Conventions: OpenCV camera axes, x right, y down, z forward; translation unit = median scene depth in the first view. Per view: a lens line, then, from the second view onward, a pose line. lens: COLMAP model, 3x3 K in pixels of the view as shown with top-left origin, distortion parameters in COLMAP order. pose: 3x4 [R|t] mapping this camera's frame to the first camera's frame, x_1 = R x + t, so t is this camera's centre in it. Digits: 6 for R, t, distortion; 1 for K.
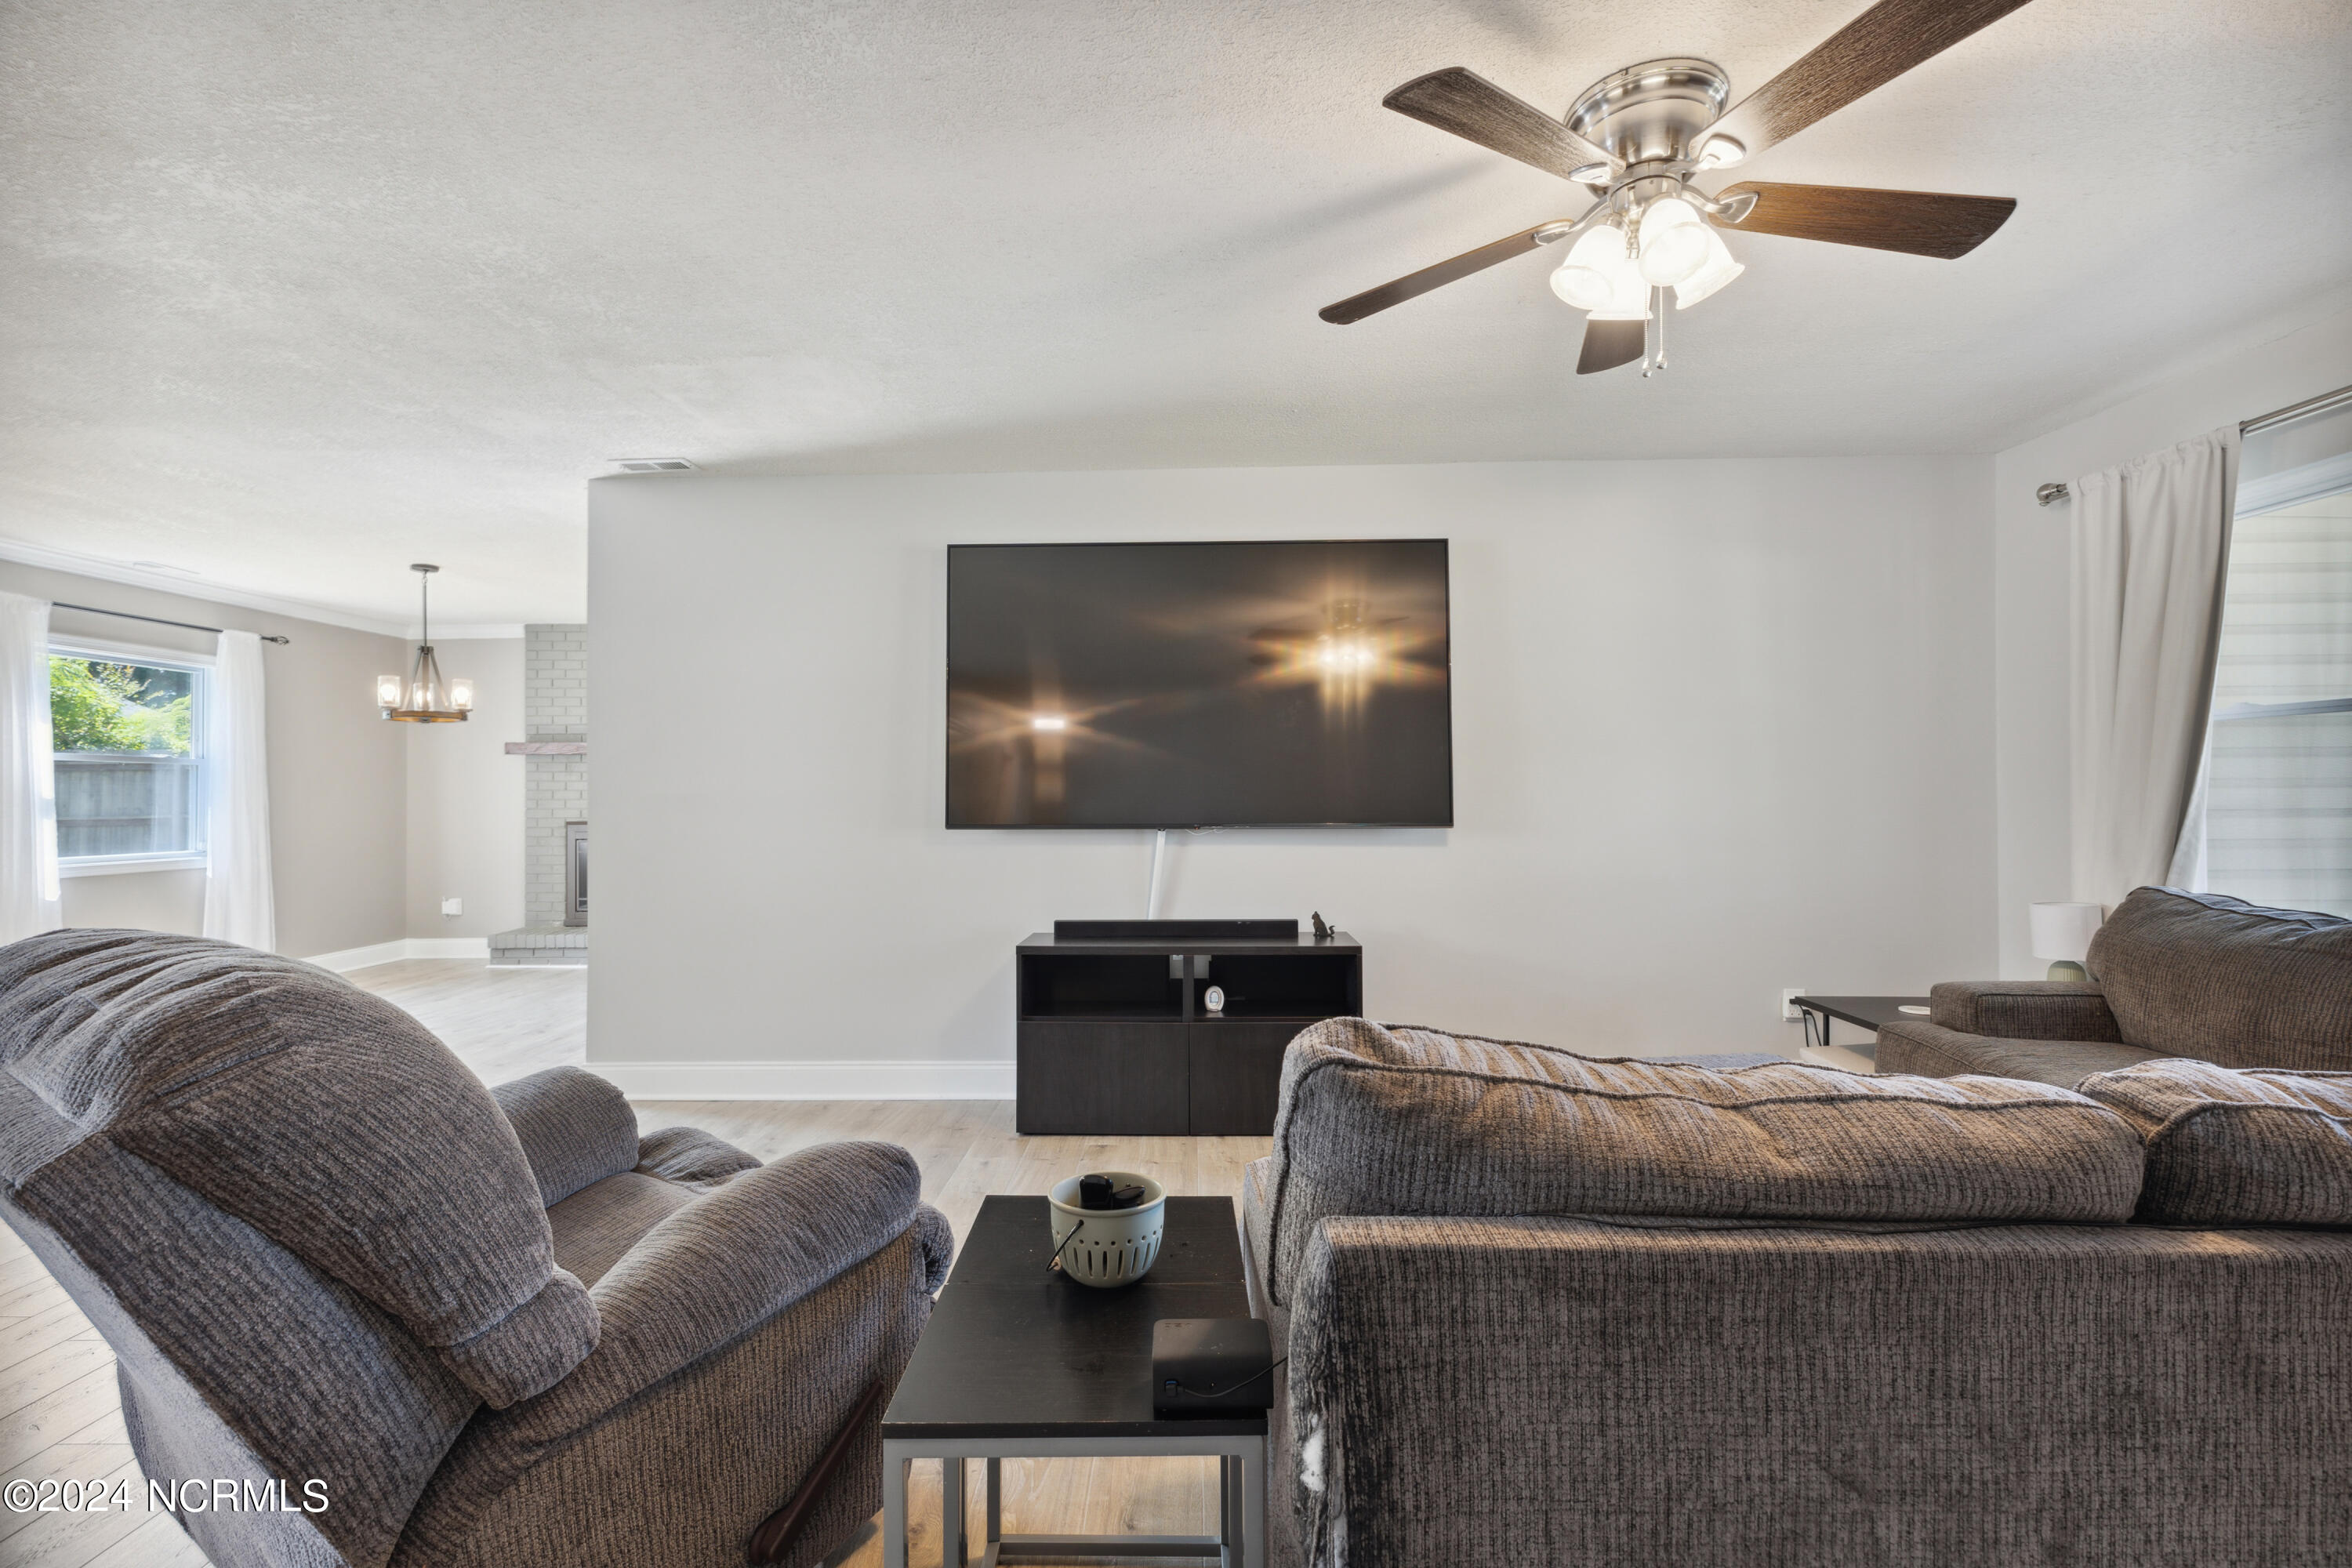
lens RADIAL K [[1065.1, 0, 1160.2], [0, 1065.1, 782.6], [0, 0, 1]] dist [0.008252, -0.002299]
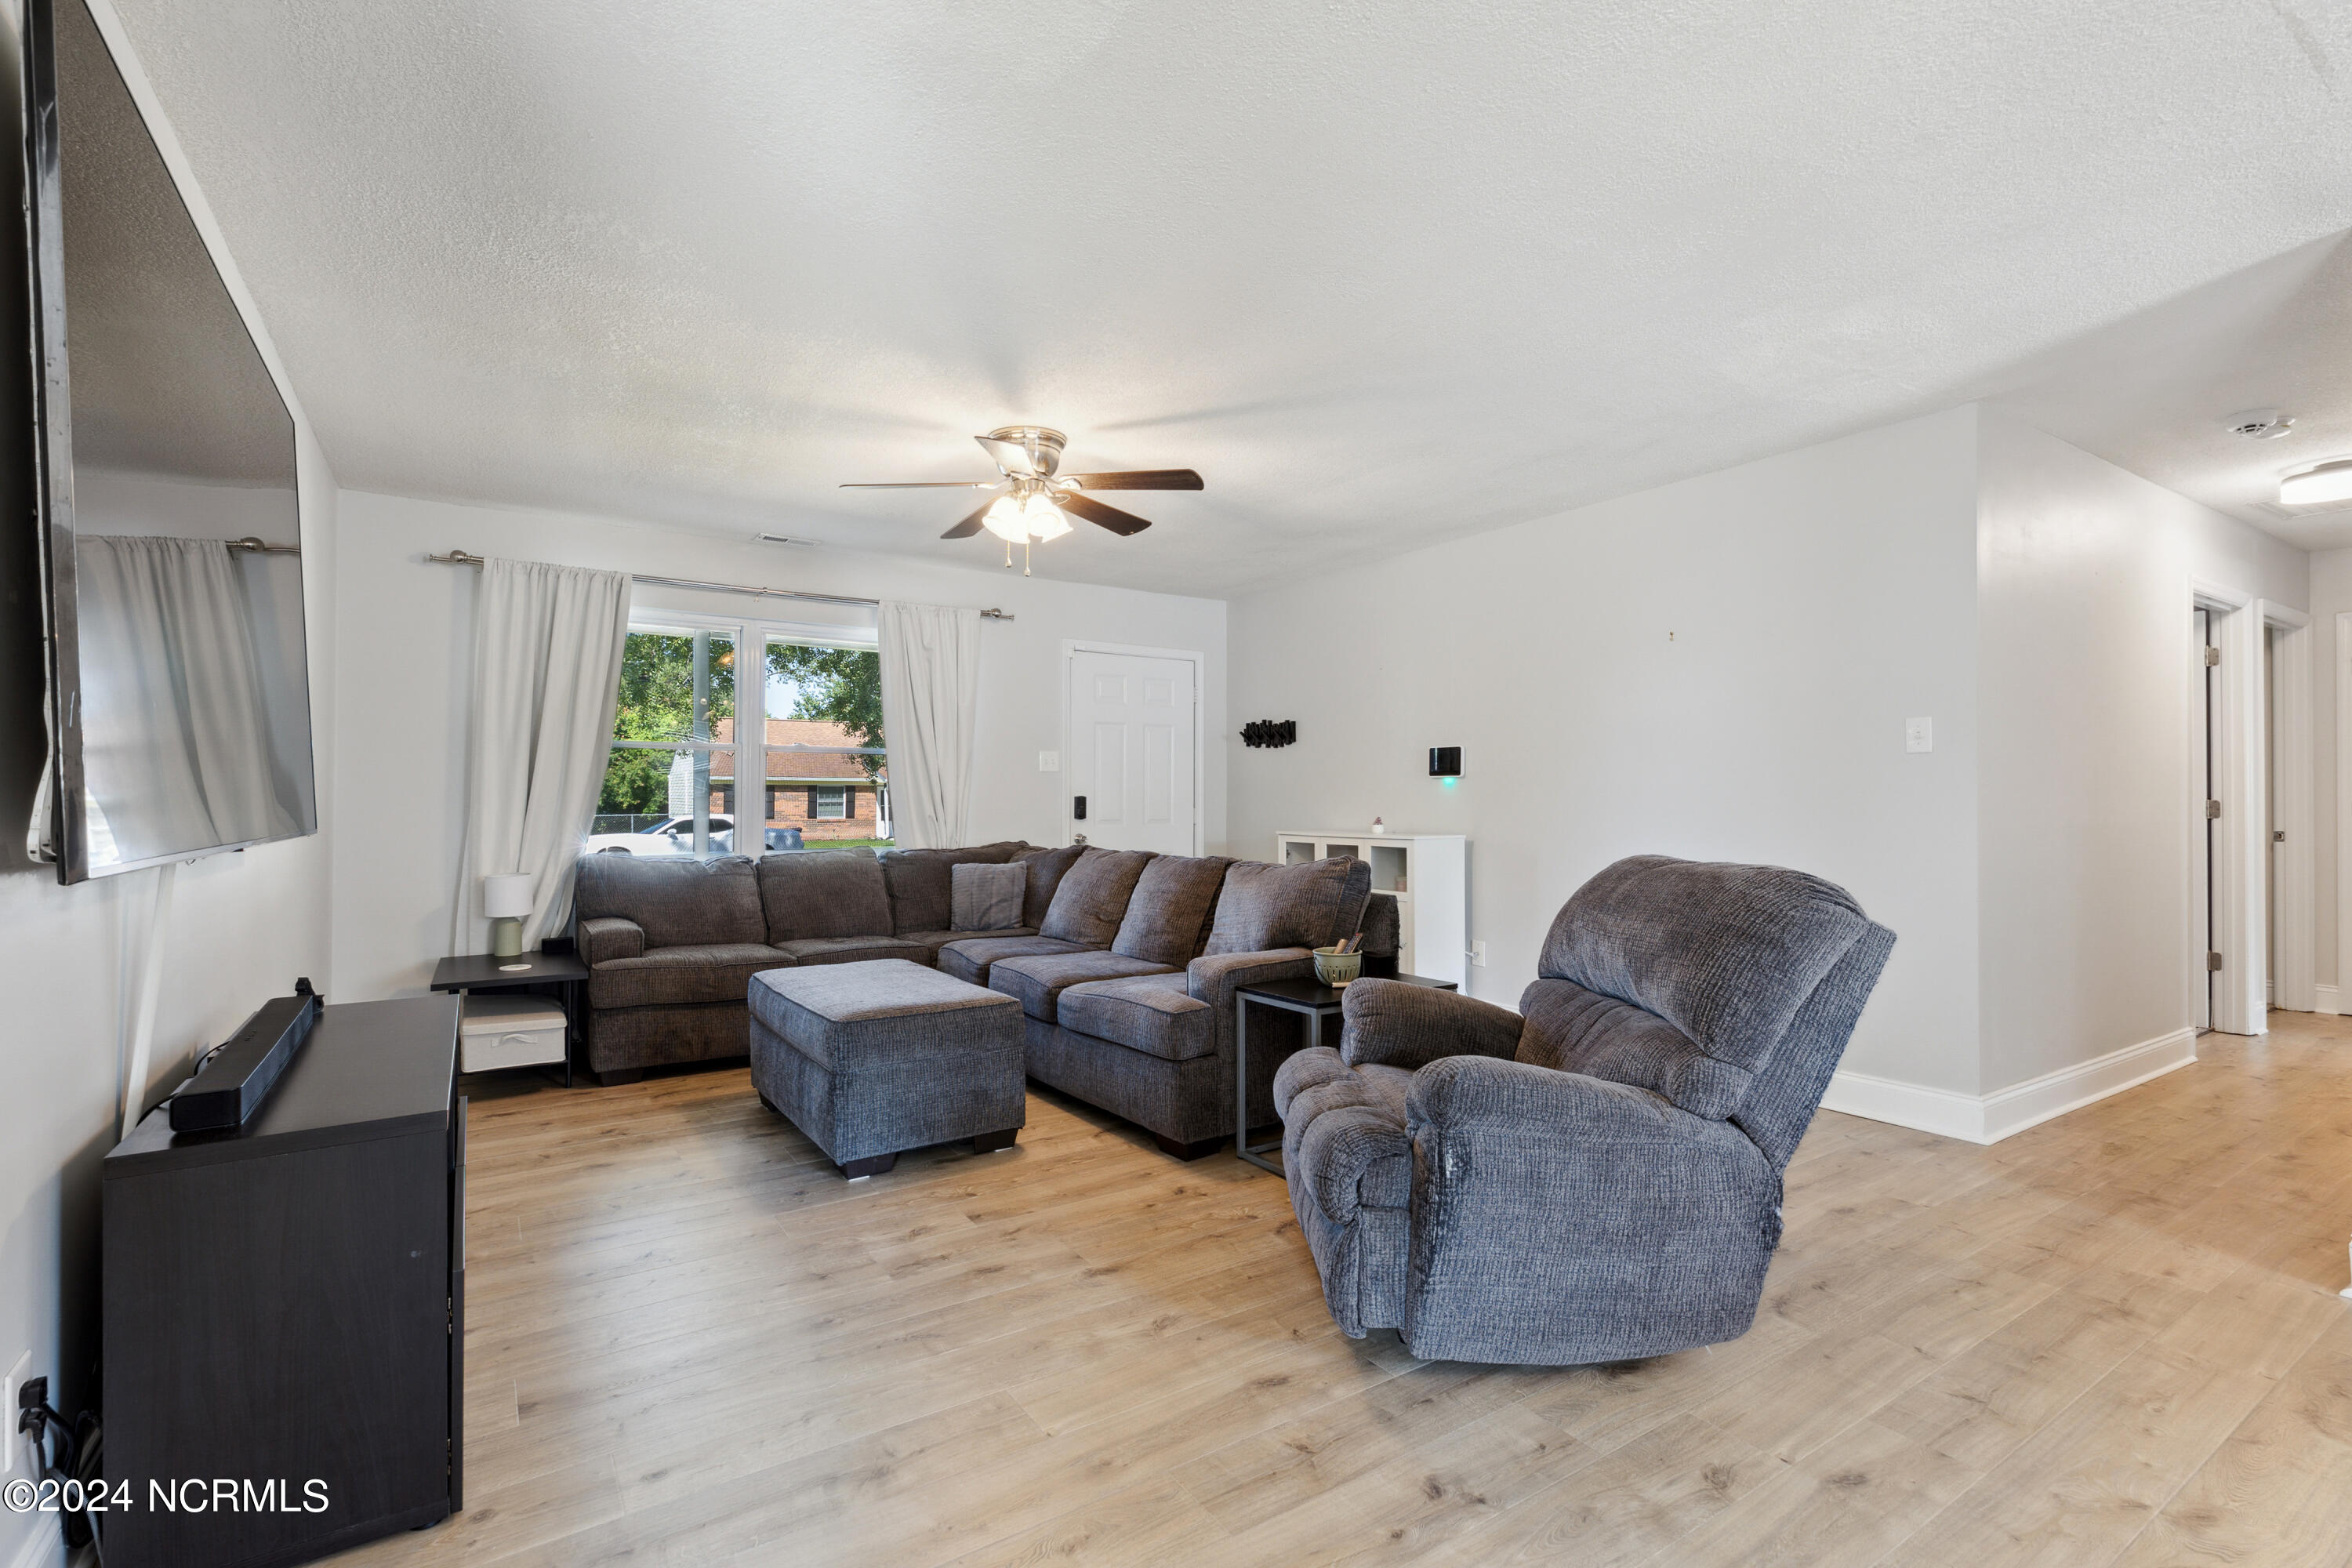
lens RADIAL K [[1065.1, 0, 1159.3], [0, 1065.1, 800.6], [0, 0, 1]] dist [0.008252, -0.002299]
pose [[-0.564149, 0.001521, 0.825672, -0.435366], [-0.010717, 0.999901, -0.009165, 0.013309], [-0.825603, -0.014019, -0.564077, 0.643839]]
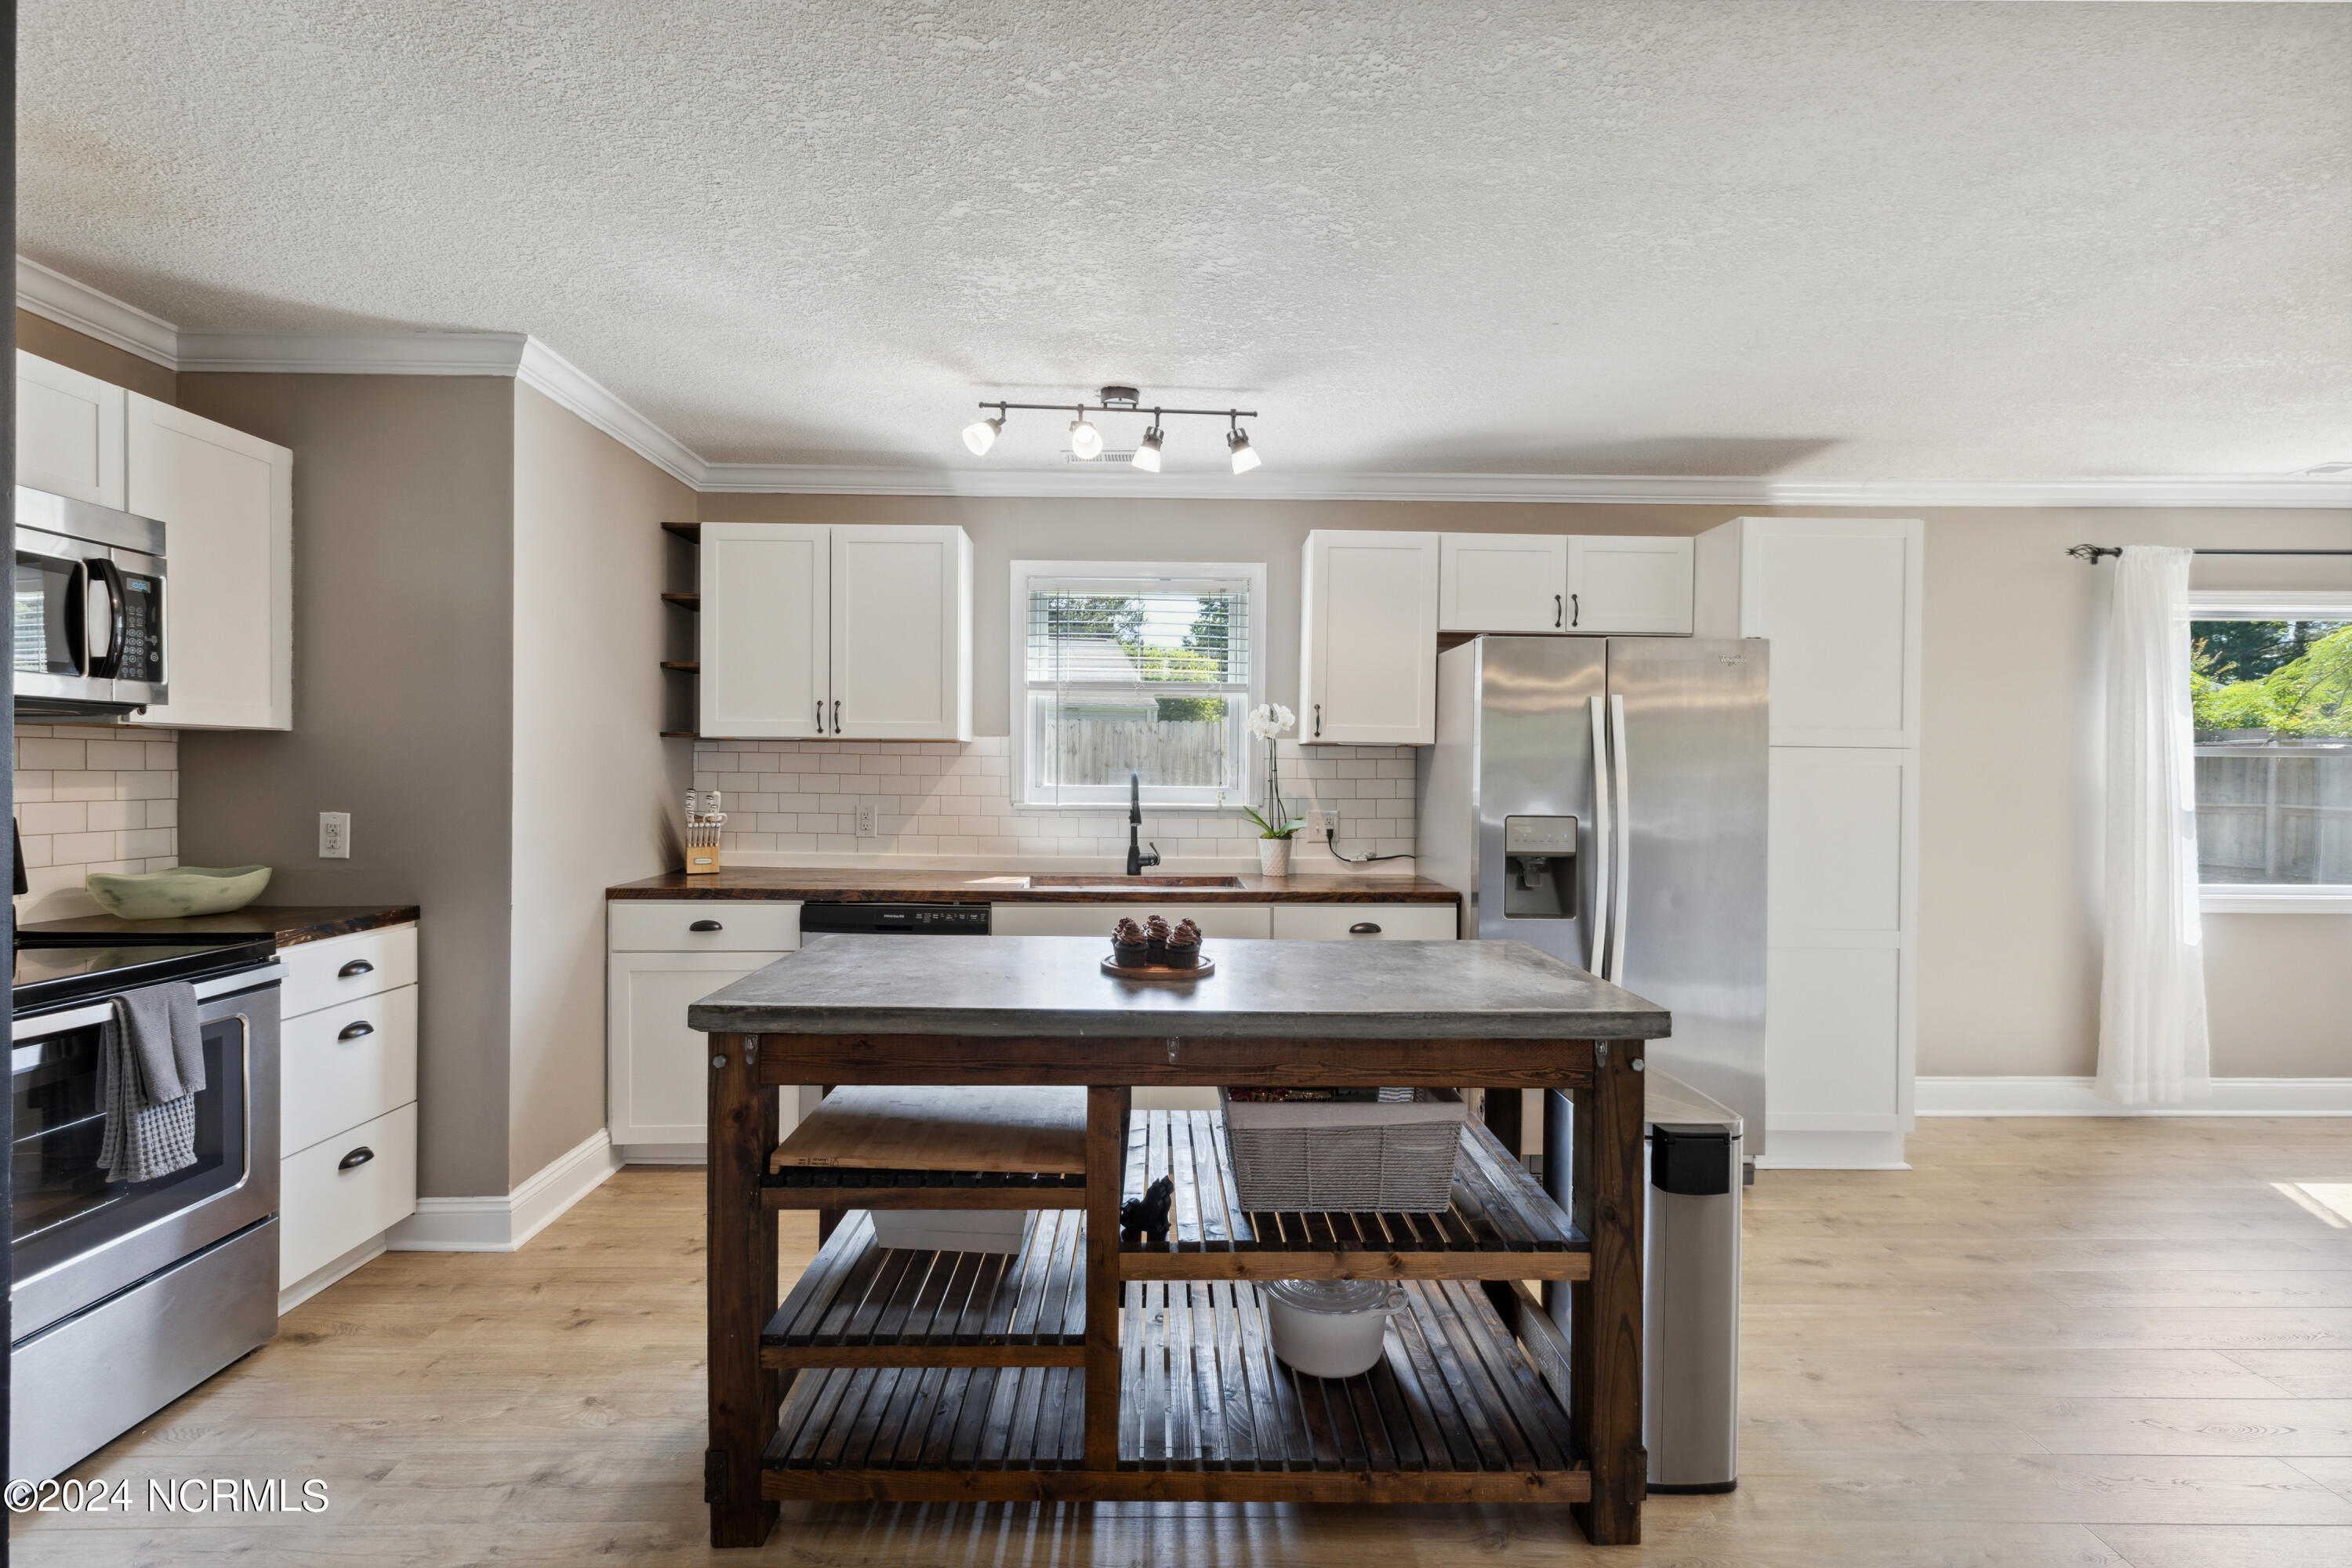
lens RADIAL K [[1065.1, 0, 1180.1], [0, 1065.1, 770.2], [0, 0, 1]] dist [0.008252, -0.002299]
pose [[0.047274, 0.009006, -0.998841, -0.292826], [0.006732, 0.999934, 0.009334, -0.022841], [0.998859, -0.007165, 0.047210, 0.234416]]
